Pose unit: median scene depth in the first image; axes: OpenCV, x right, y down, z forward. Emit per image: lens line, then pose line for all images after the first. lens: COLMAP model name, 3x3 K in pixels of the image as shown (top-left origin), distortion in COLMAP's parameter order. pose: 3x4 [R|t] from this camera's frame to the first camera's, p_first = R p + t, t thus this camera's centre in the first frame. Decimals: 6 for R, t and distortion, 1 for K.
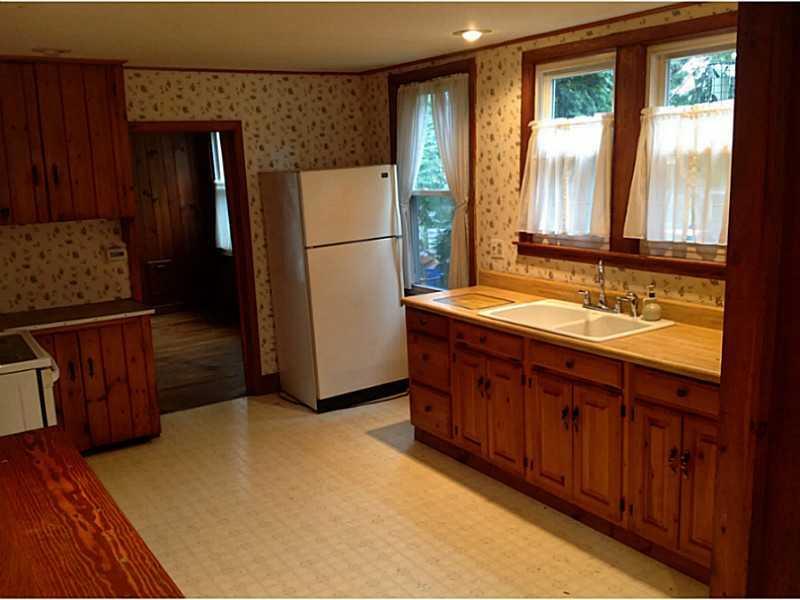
lens RADIAL K [[748.9, 0, 400.0], [0, 748.9, 300.0], [0, 0, 1]] dist [0.135368, -0.279801]
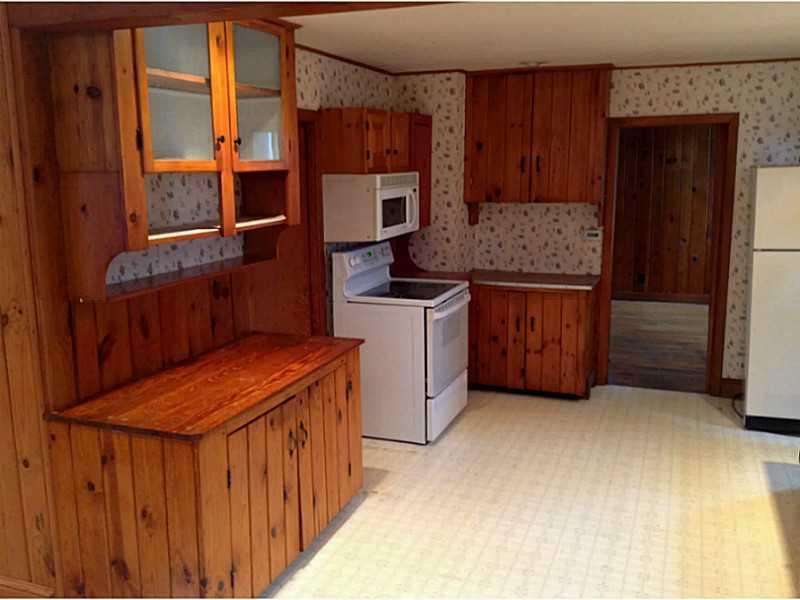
lens RADIAL K [[748.9, 0, 400.0], [0, 748.9, 300.0], [0, 0, 1]] dist [0.135368, -0.279801]
pose [[0.594899, 0.180441, -0.783285, 0.372107], [-0.160778, 0.981497, 0.103992, -0.037238], [0.787556, 0.064070, 0.612903, 0.087450]]
